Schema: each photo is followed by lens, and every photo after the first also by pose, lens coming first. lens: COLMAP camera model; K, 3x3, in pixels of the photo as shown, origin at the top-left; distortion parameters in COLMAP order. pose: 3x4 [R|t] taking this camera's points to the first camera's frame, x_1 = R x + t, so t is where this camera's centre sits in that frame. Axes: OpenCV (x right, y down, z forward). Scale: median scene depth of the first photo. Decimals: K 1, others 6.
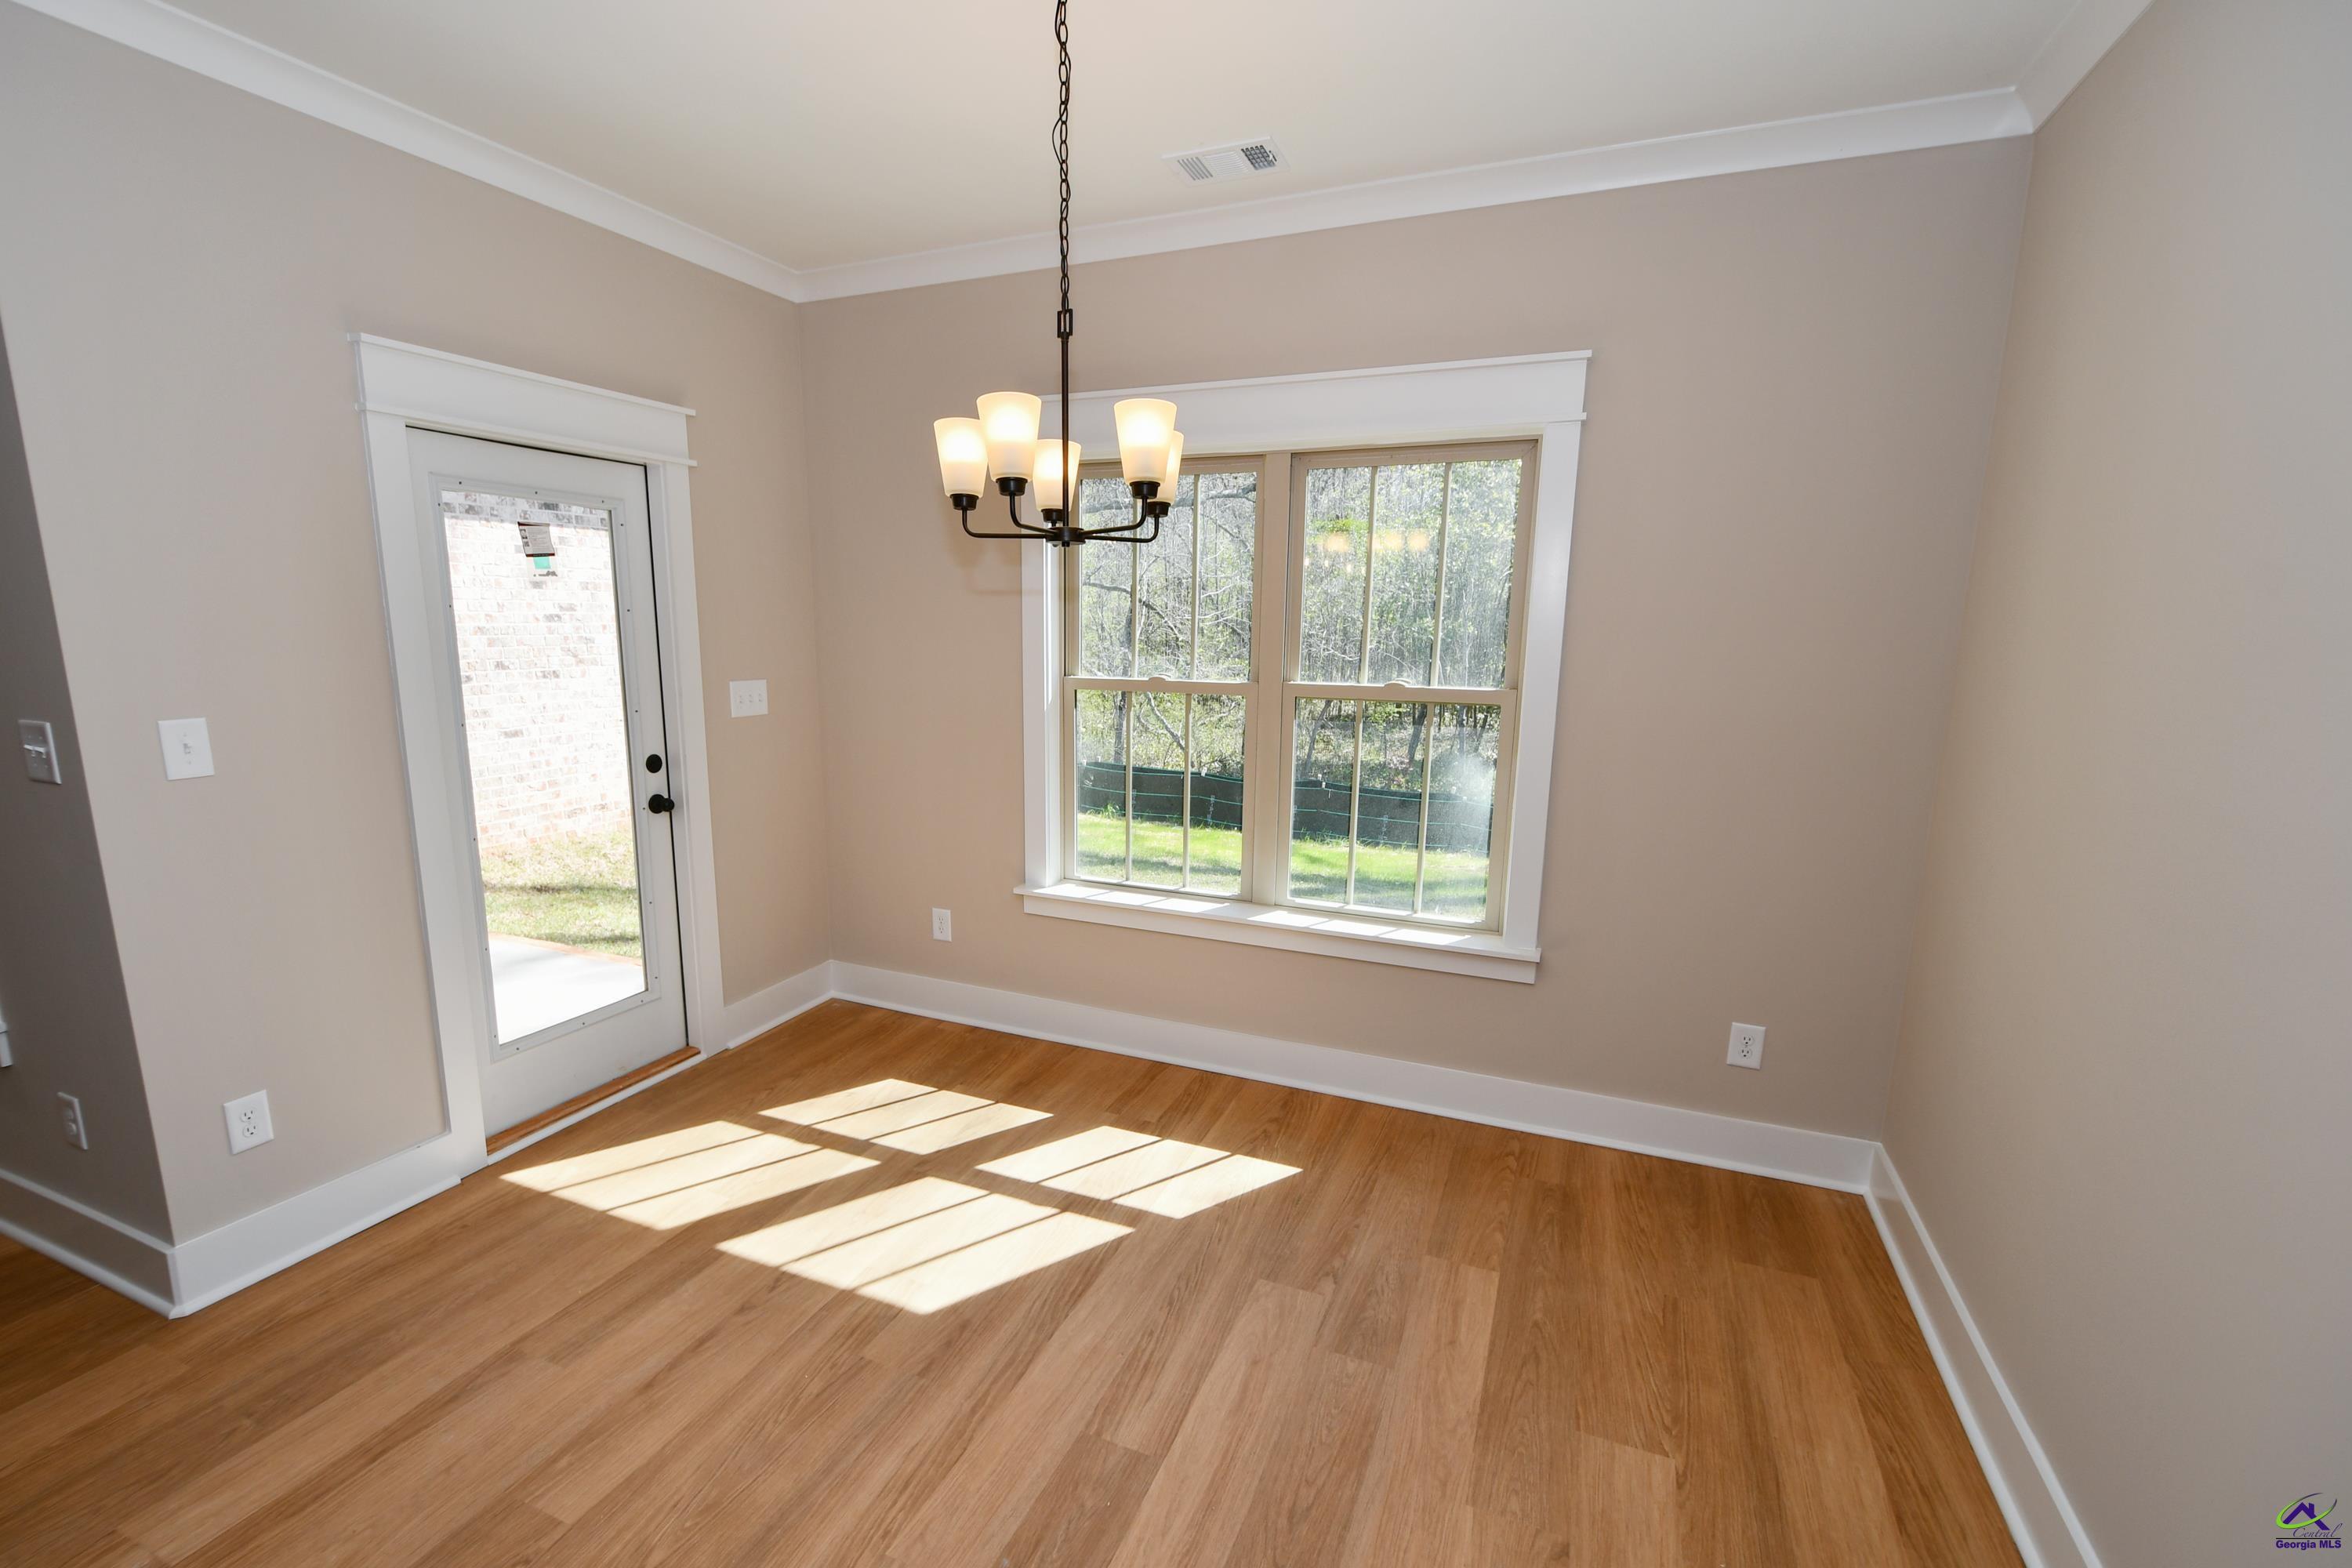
lens RADIAL K [[1038.1, 0, 1141.7], [0, 1038.1, 802.0], [0, 0, 1]] dist [0.004191, -0.005991]
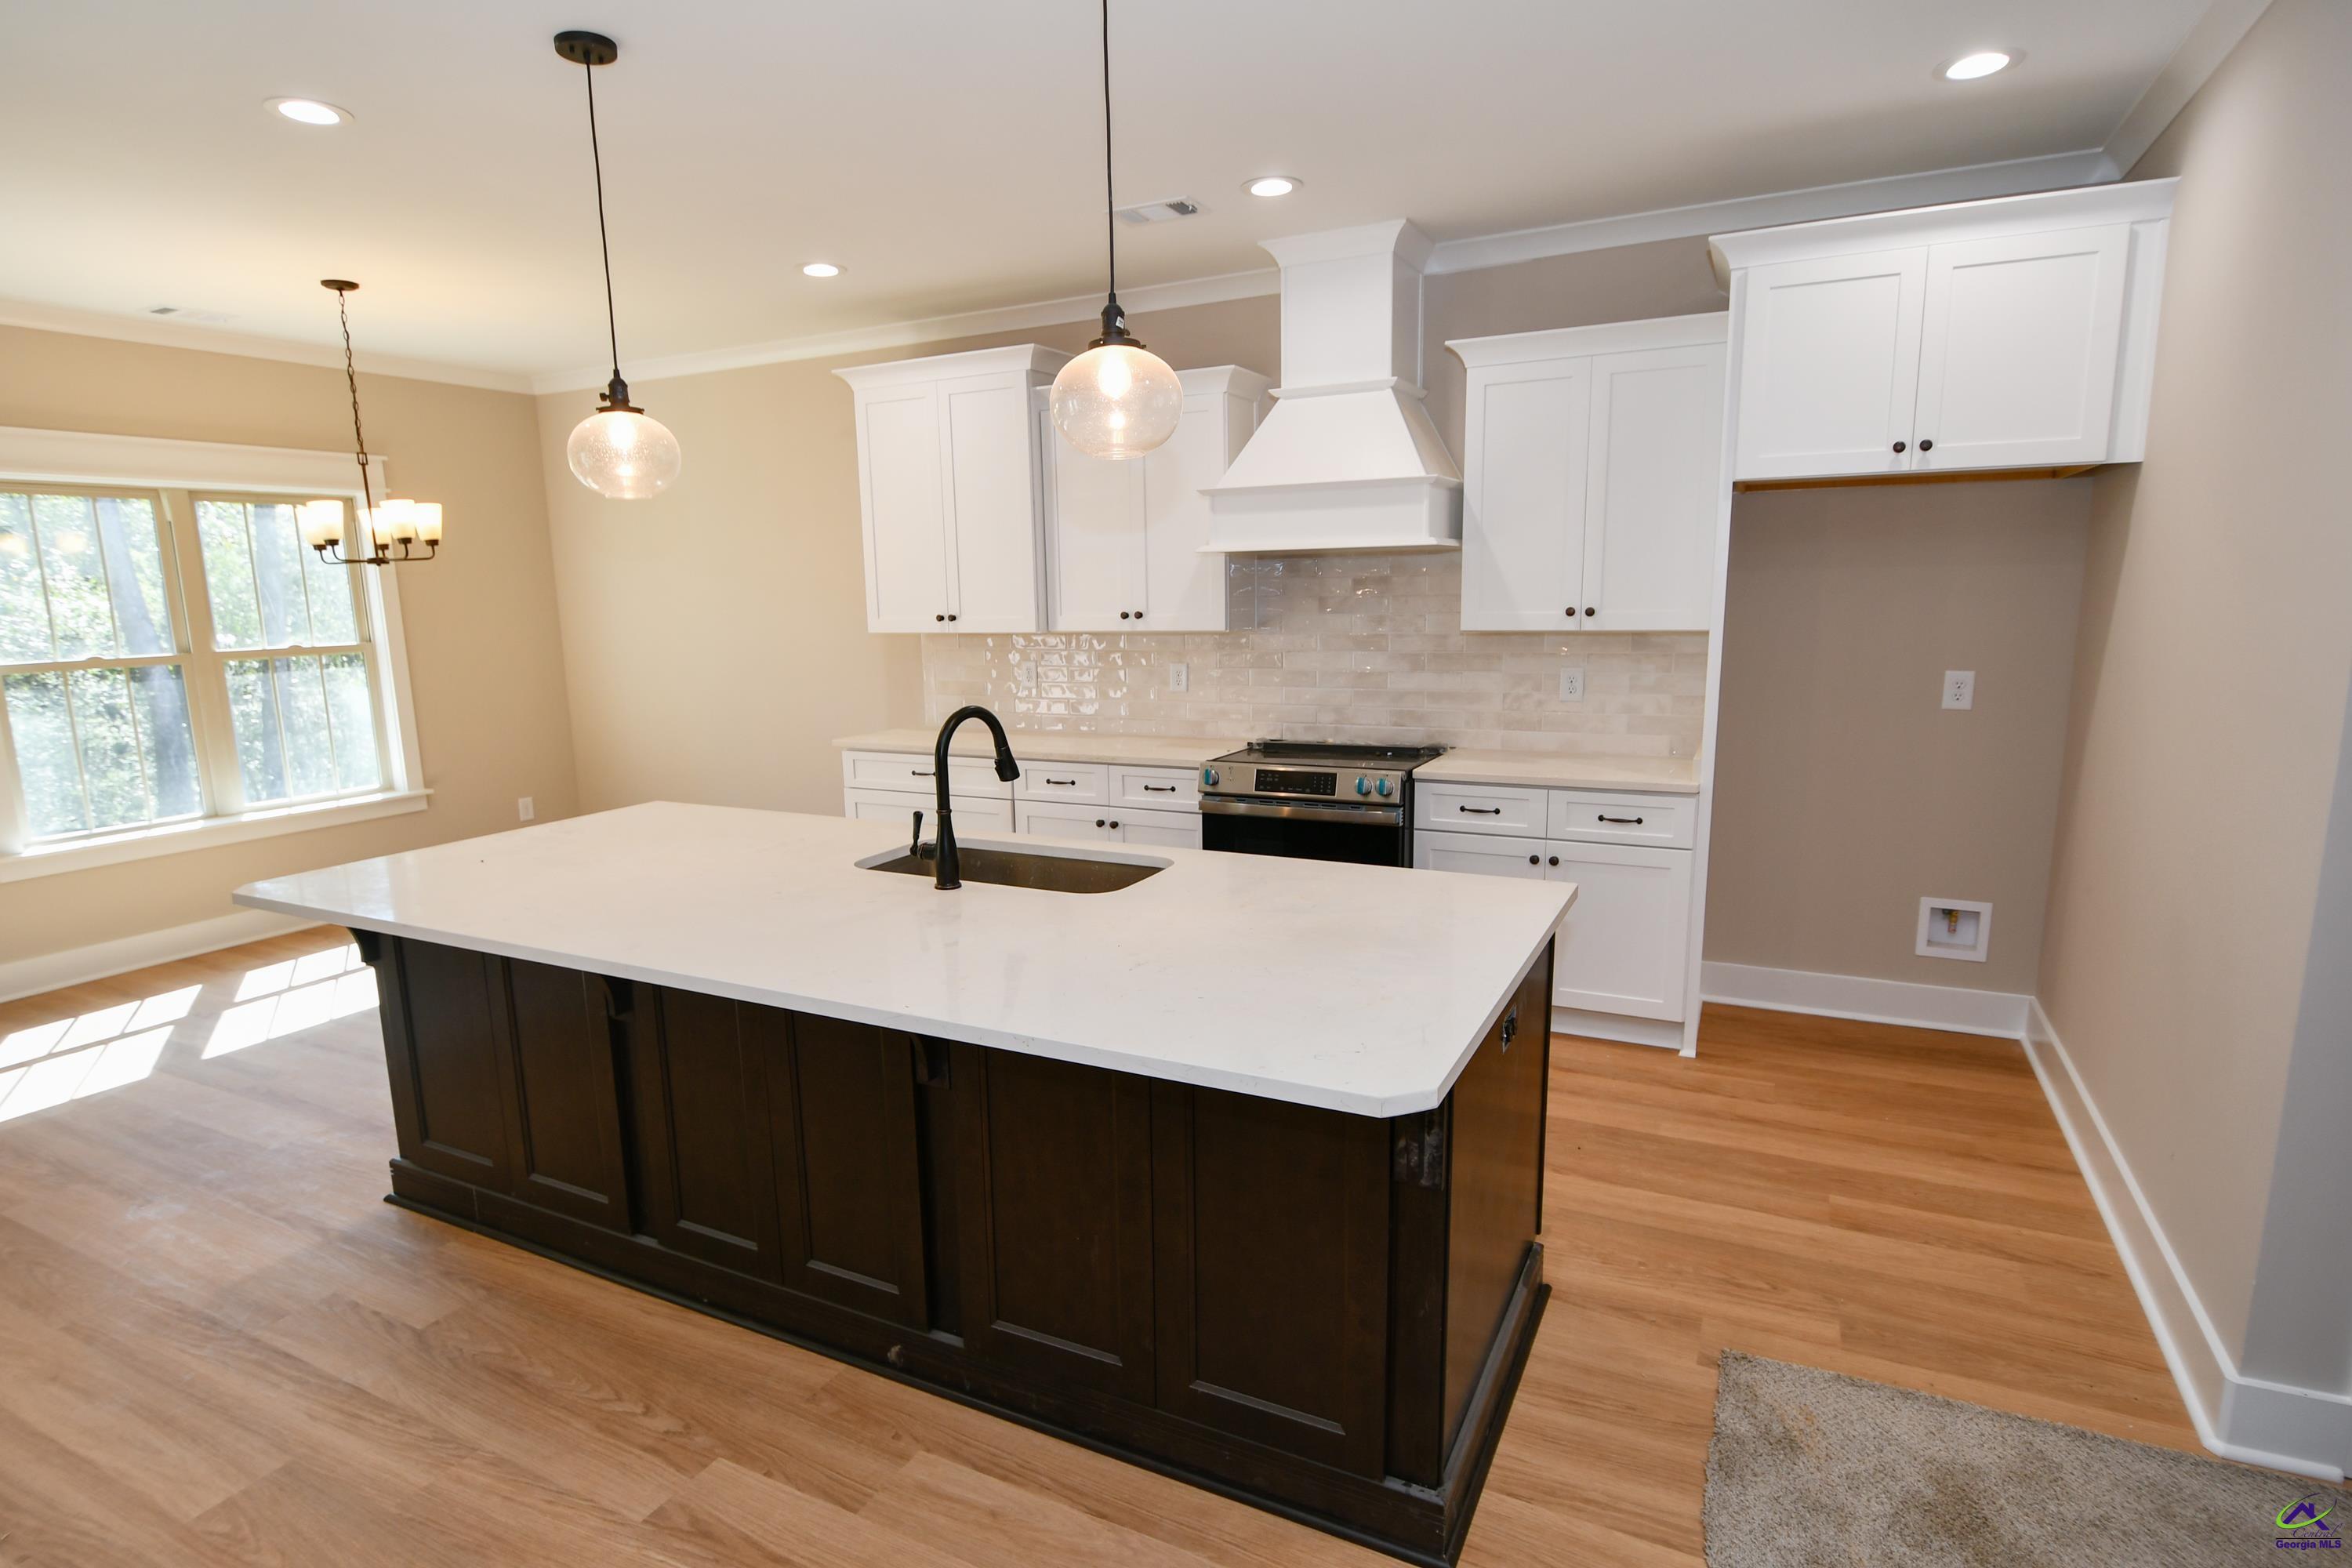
lens RADIAL K [[1219.7, 0, 1152.4], [0, 1219.7, 806.0], [0, 0, 1]] dist [0.002059, -0.006516]
pose [[0.064278, -0.187340, 0.980190, -1.753139], [0.196961, 0.965282, 0.171574, 0.065874], [-0.978302, 0.182030, 0.098945, -0.441153]]
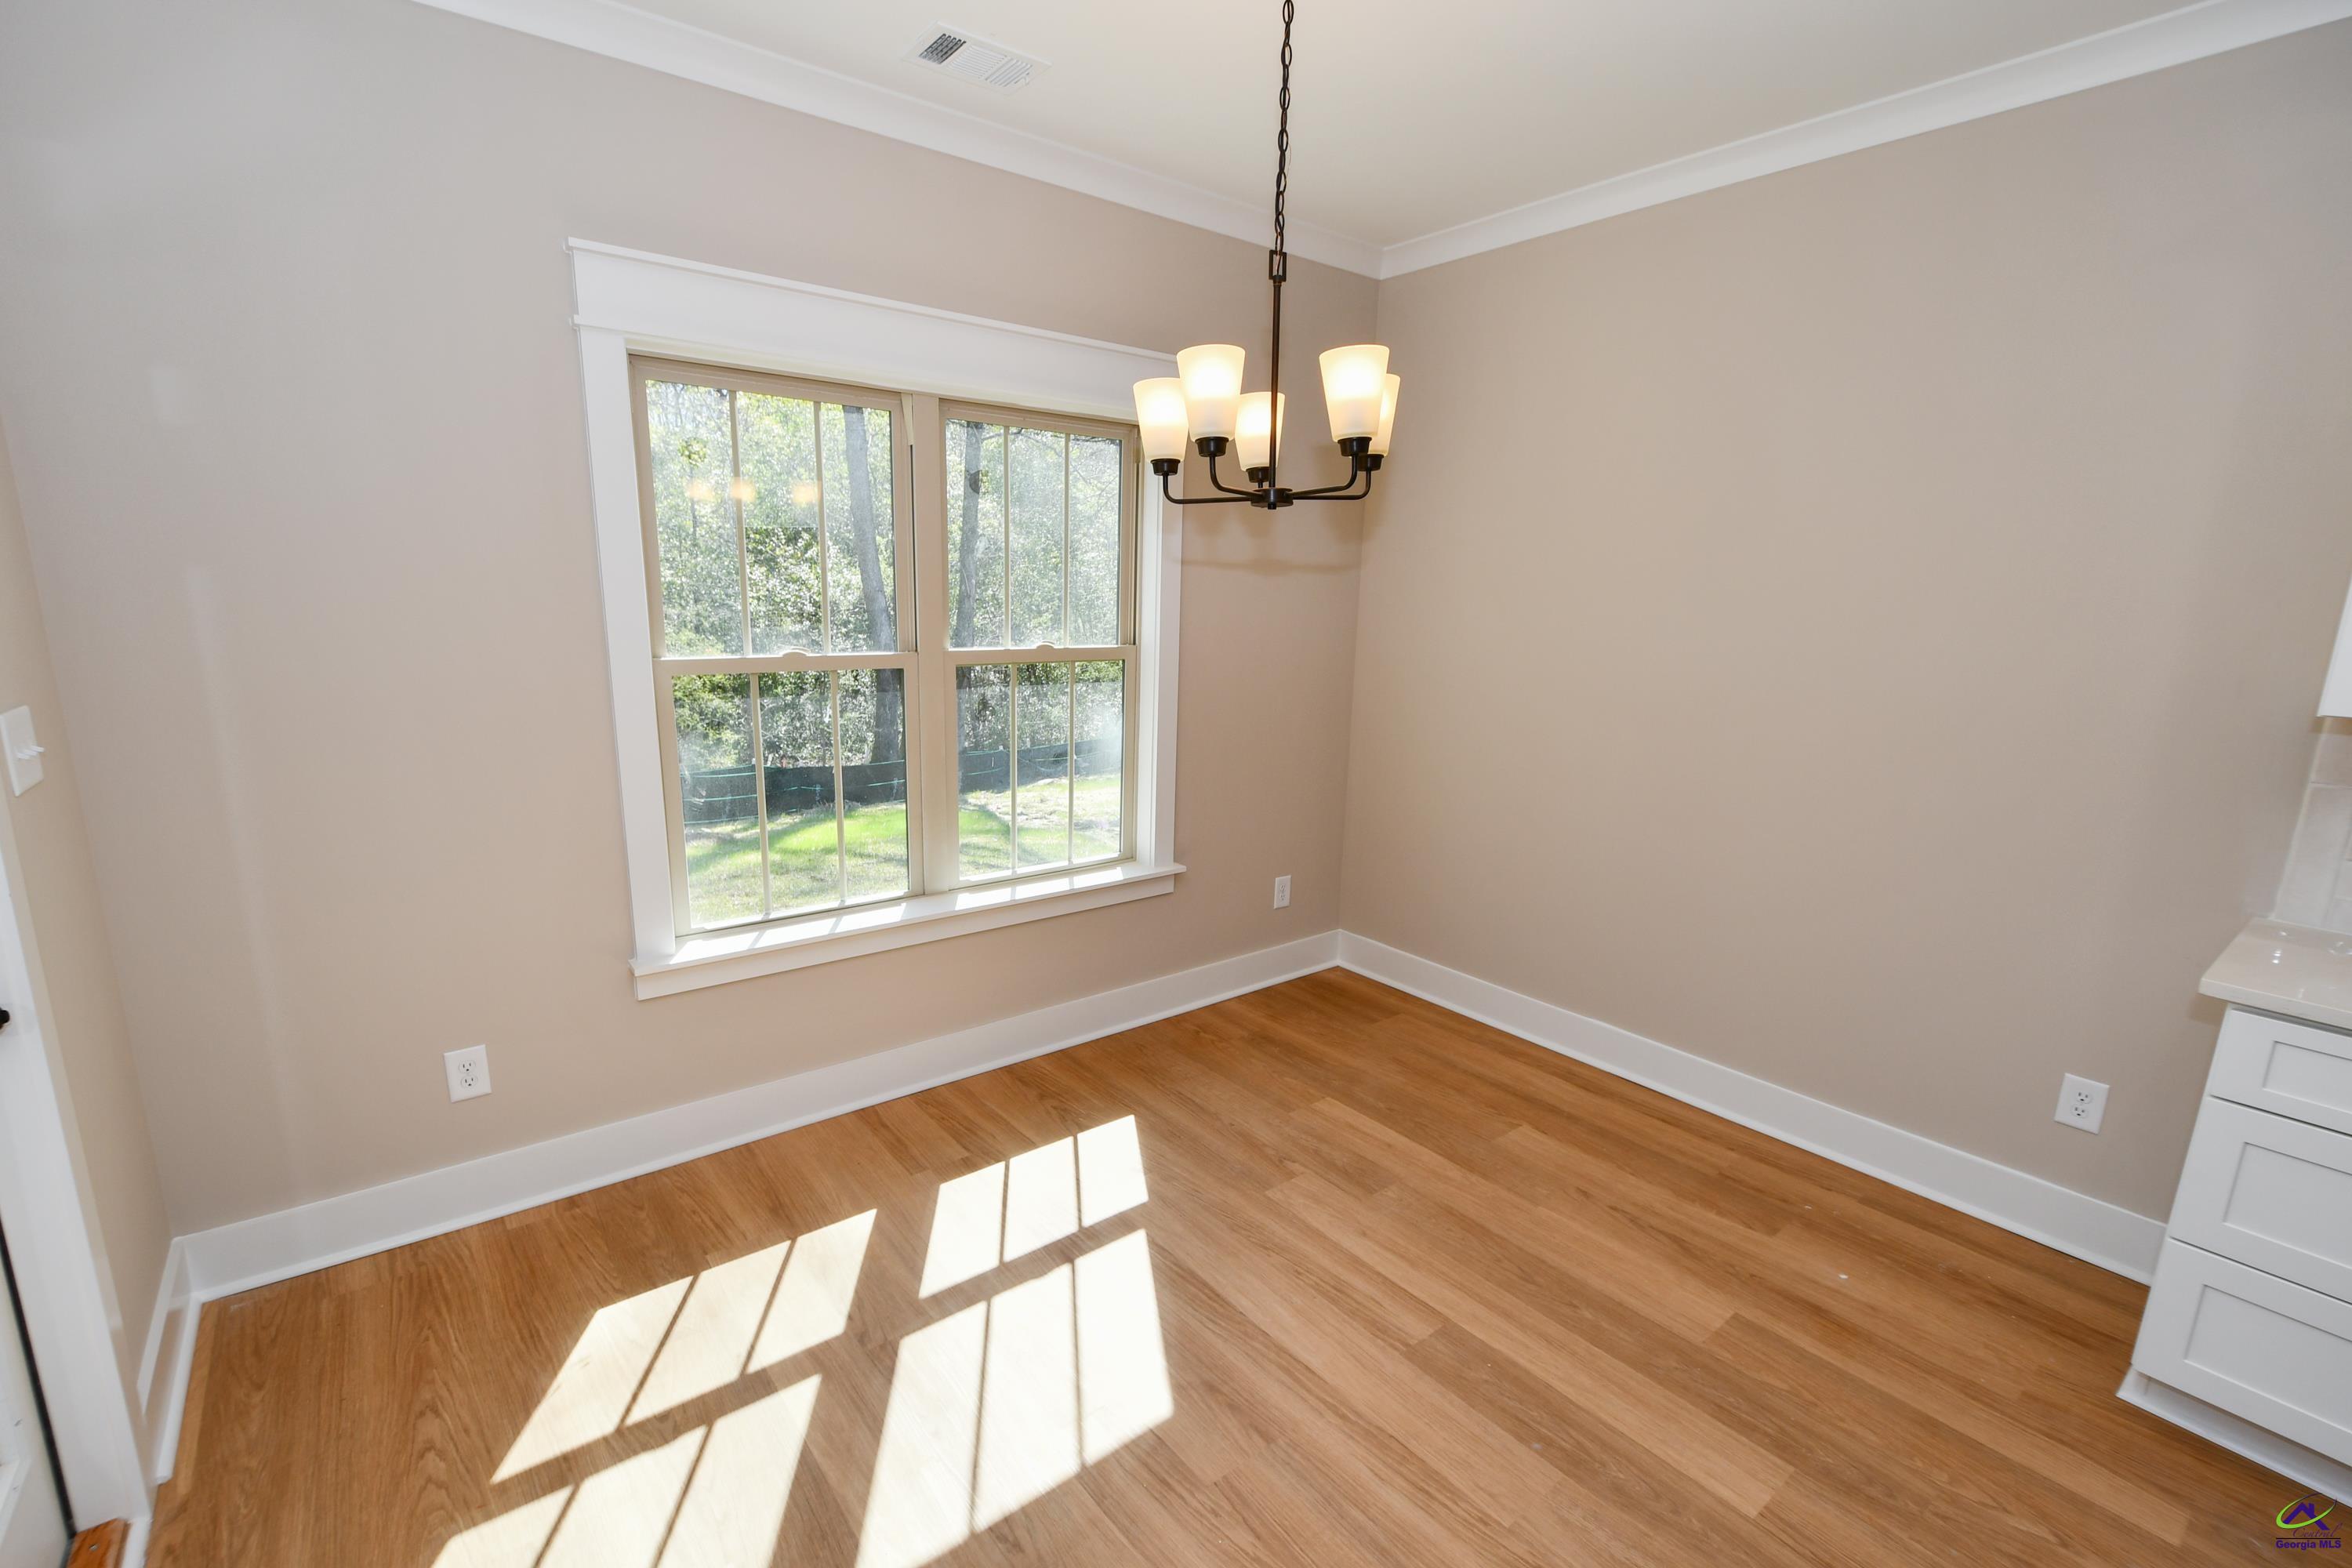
lens RADIAL K [[1033.3, 0, 1161.3], [0, 1033.3, 808.3], [0, 0, 1]] dist [-0.001315, -0.000596]
pose [[0.473044, -0.181285, 0.862186, -0.723054], [0.136505, 0.981865, 0.131555, -0.088380], [-0.870400, 0.055462, 0.489212, 0.482647]]
